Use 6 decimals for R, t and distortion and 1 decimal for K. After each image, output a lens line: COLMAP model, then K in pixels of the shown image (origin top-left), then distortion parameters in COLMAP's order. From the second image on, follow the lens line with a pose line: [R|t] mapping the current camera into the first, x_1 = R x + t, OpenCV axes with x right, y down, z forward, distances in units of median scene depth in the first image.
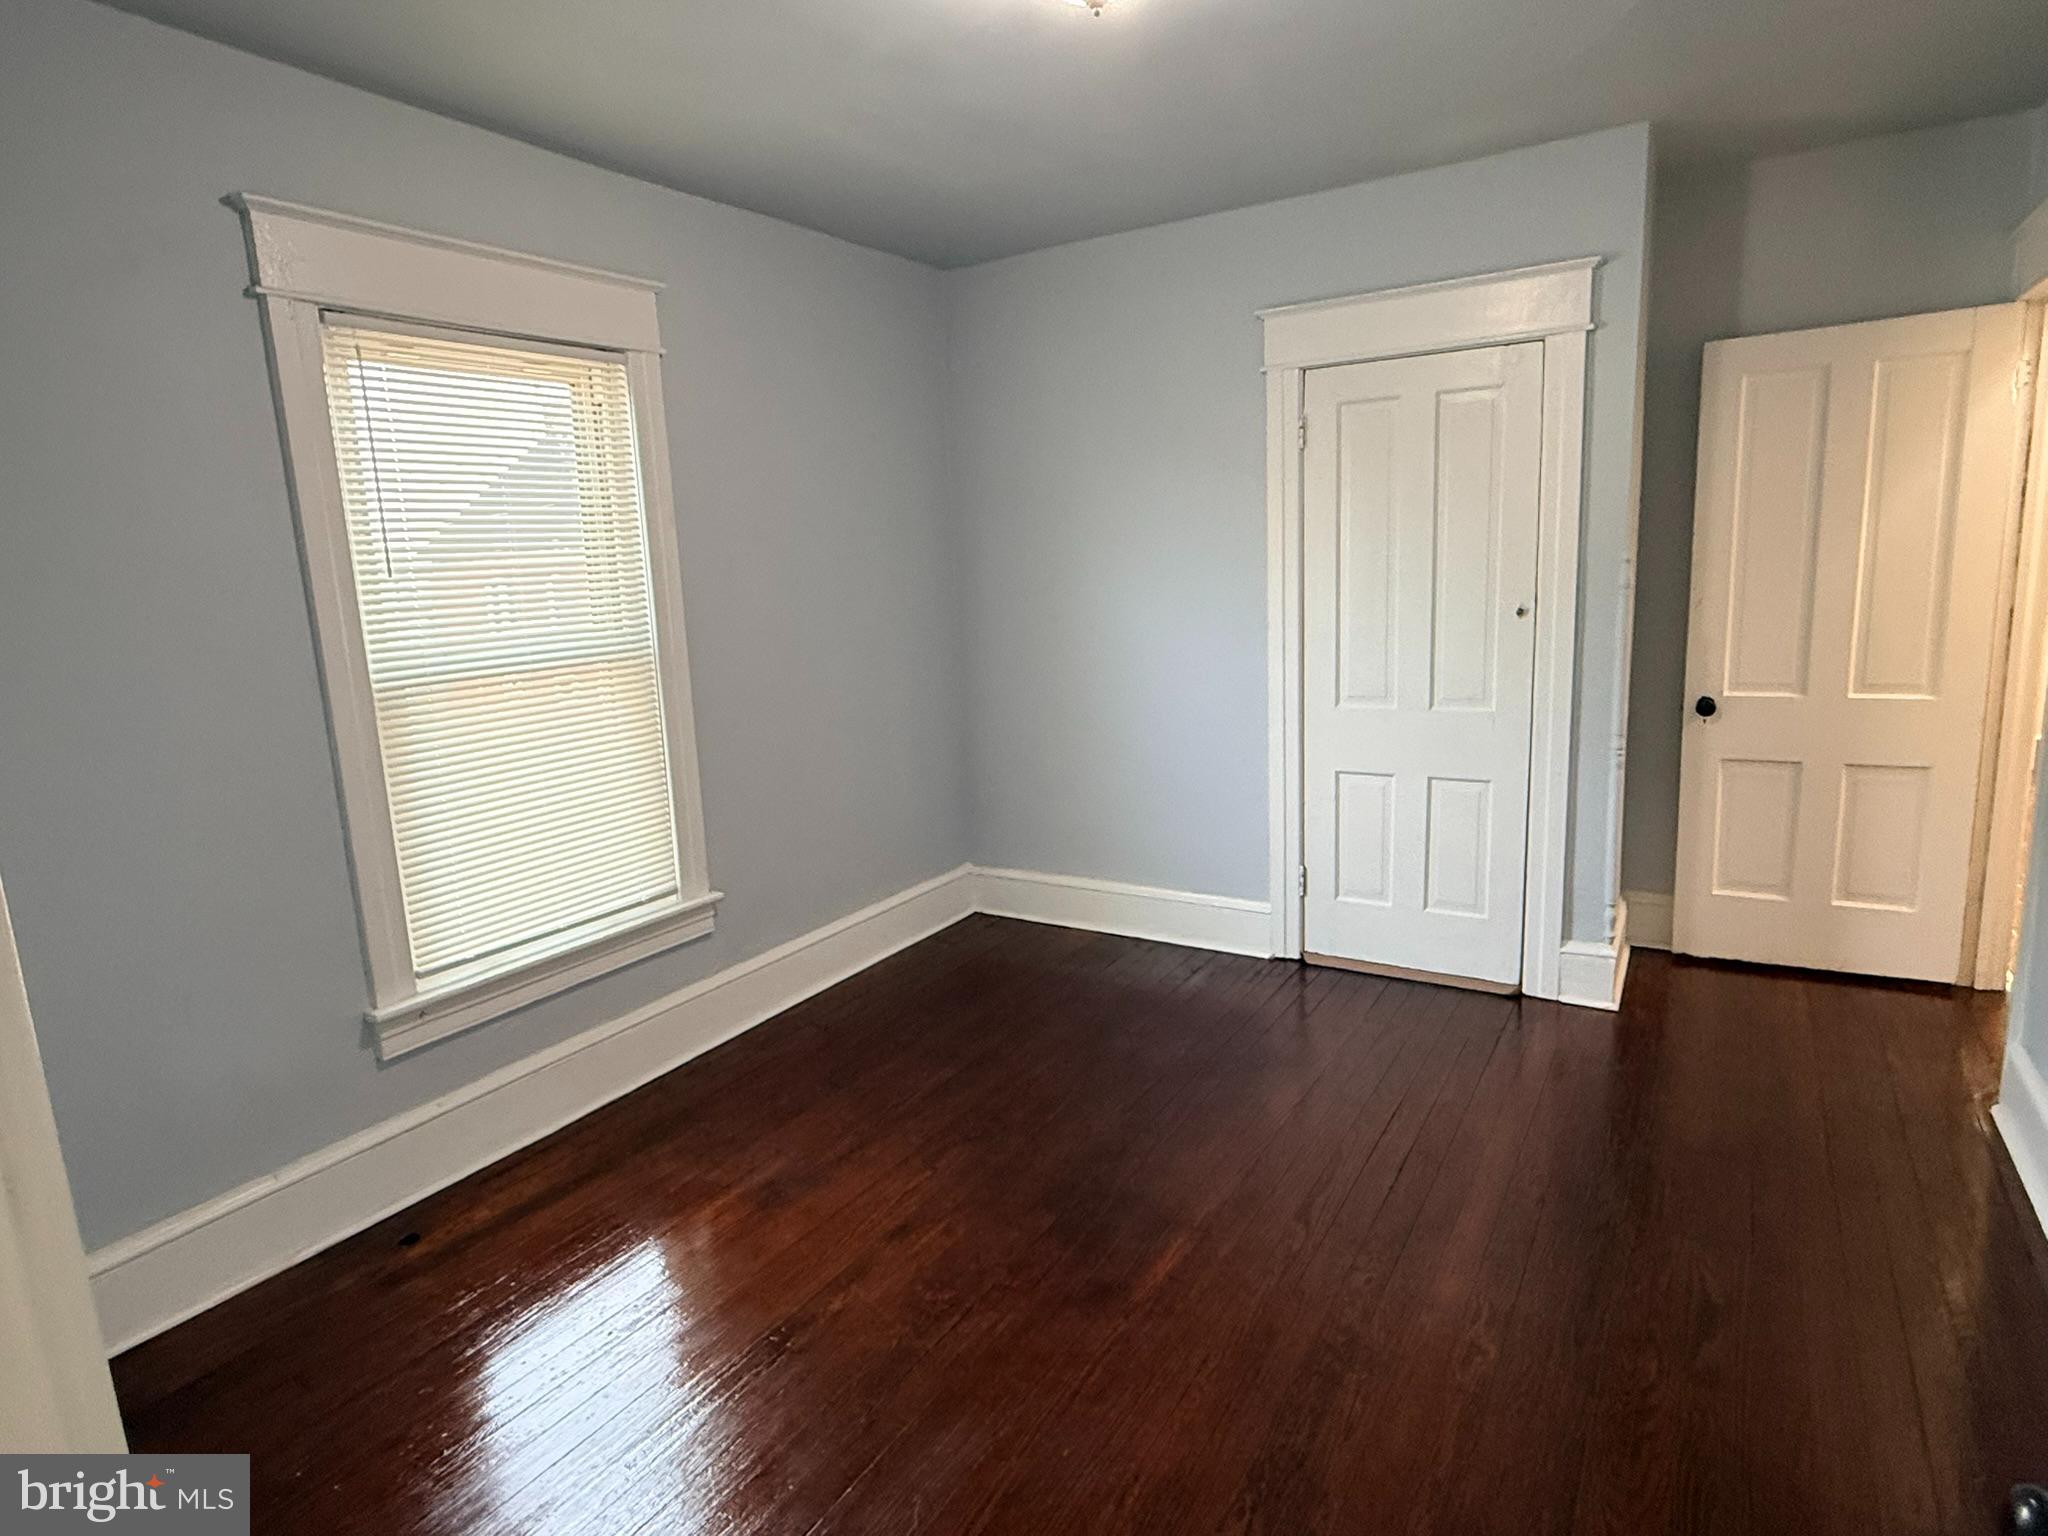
lens RADIAL K [[1141.8, 0, 1023.0], [0, 1141.8, 763.5], [0, 0, 1]] dist [0.000072, 0.000329]
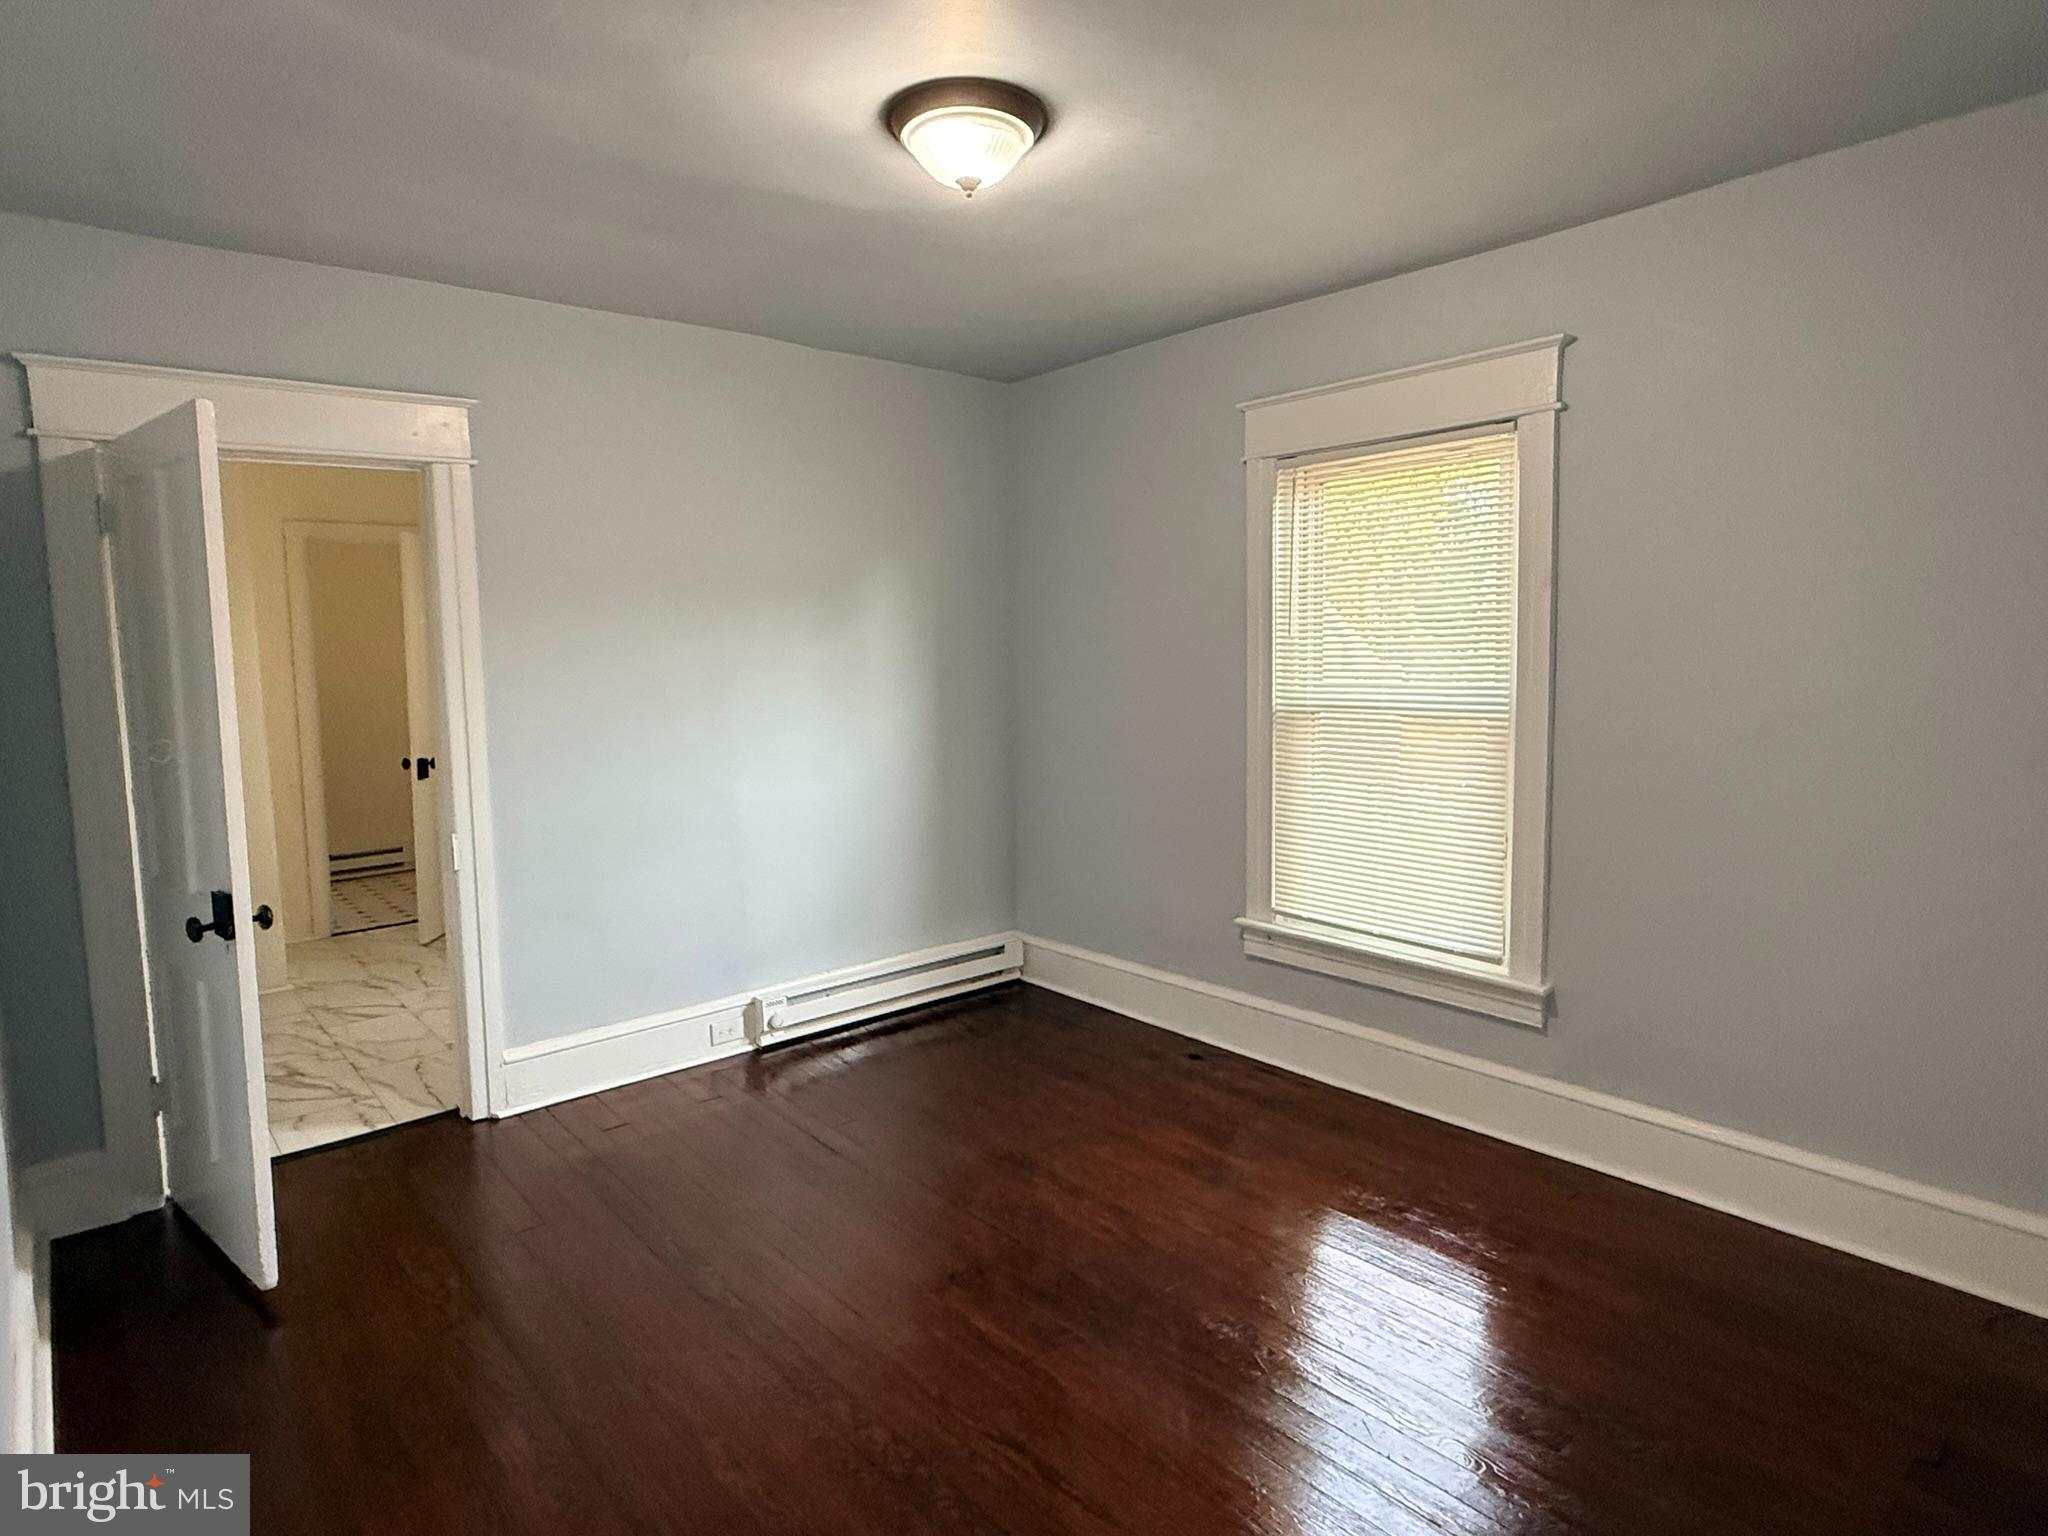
lens RADIAL K [[1141.8, 0, 1023.0], [0, 1141.8, 763.5], [0, 0, 1]] dist [0.000072, 0.000329]
pose [[-0.302962, 0.150384, -0.941062, 0.887013], [-0.142554, 0.969210, 0.200775, -0.236862], [0.942280, 0.194980, -0.272196, 1.058732]]
